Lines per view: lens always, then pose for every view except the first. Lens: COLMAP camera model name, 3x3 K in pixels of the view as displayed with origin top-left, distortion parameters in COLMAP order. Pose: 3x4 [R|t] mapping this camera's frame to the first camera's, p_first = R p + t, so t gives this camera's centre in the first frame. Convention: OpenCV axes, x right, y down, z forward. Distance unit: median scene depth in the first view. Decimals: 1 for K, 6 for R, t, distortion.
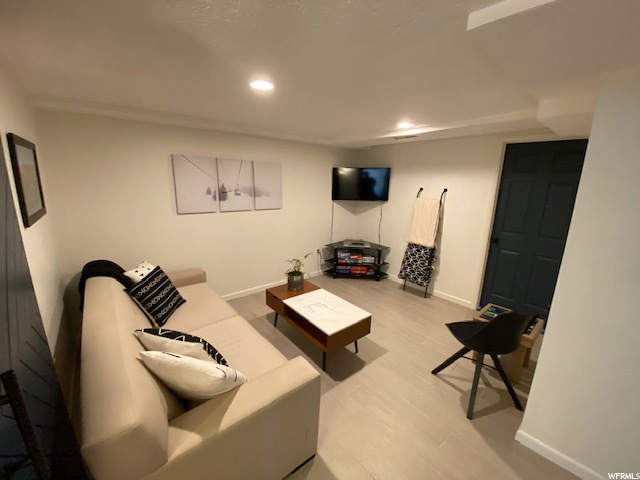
lens RADIAL K [[260.2, 0, 320.0], [0, 260.2, 239.9], [0, 0, 1]] dist [-0.001130, -0.000098]
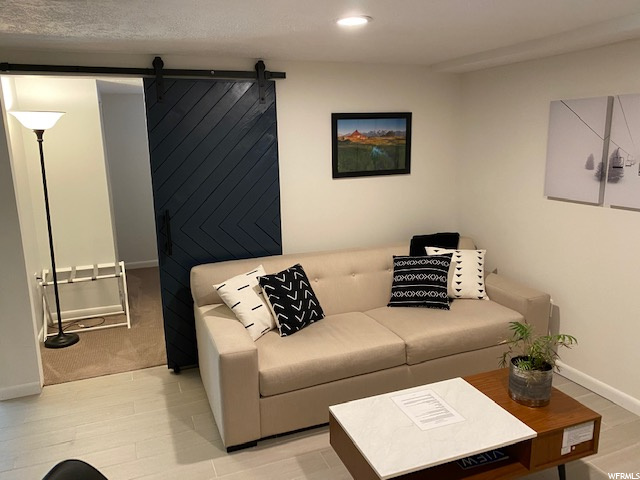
lens RADIAL K [[484.7, 0, 319.7], [0, 484.7, 239.4], [0, 0, 1]] dist [0.046514, -0.000762]
pose [[-0.315912, 0.183184, -0.930937, 0.678606], [-0.196806, 0.947192, 0.253168, -0.184474], [0.928153, 0.263193, -0.263177, 0.795103]]
